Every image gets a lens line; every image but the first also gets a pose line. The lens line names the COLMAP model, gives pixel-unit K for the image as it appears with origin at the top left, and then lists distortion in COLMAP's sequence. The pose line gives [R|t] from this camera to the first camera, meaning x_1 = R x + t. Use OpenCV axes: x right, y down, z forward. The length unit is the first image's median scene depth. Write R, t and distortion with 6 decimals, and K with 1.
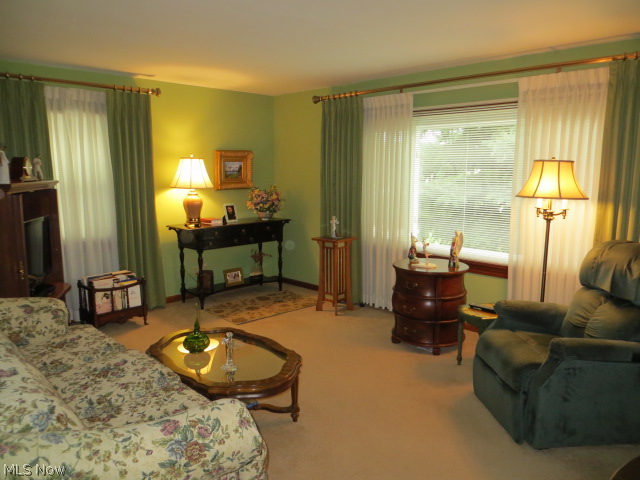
lens RADIAL K [[477.1, 0, 320.0], [0, 477.1, 240.0], [0, 0, 1]] dist [-0.002782, -0.001182]
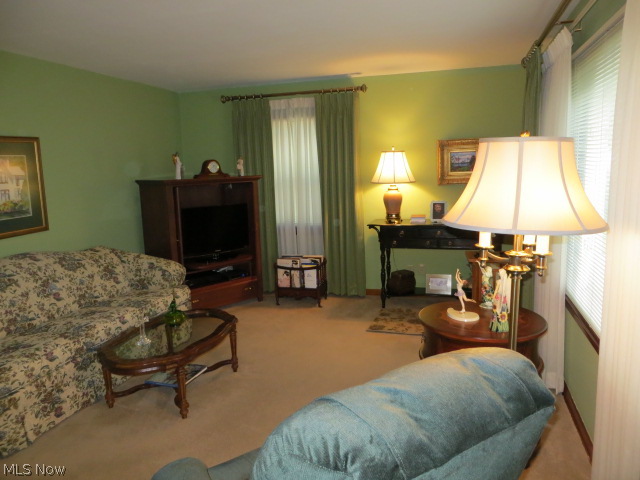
lens RADIAL K [[492.9, 0, 320.0], [0, 492.9, 240.0], [0, 0, 1]] dist [0.003160, 0.000325]
pose [[0.481445, 0.126833, -0.867251, 0.617693], [-0.097905, 0.991064, 0.090590, -0.080458], [0.870991, 0.041295, 0.489561, 0.448660]]
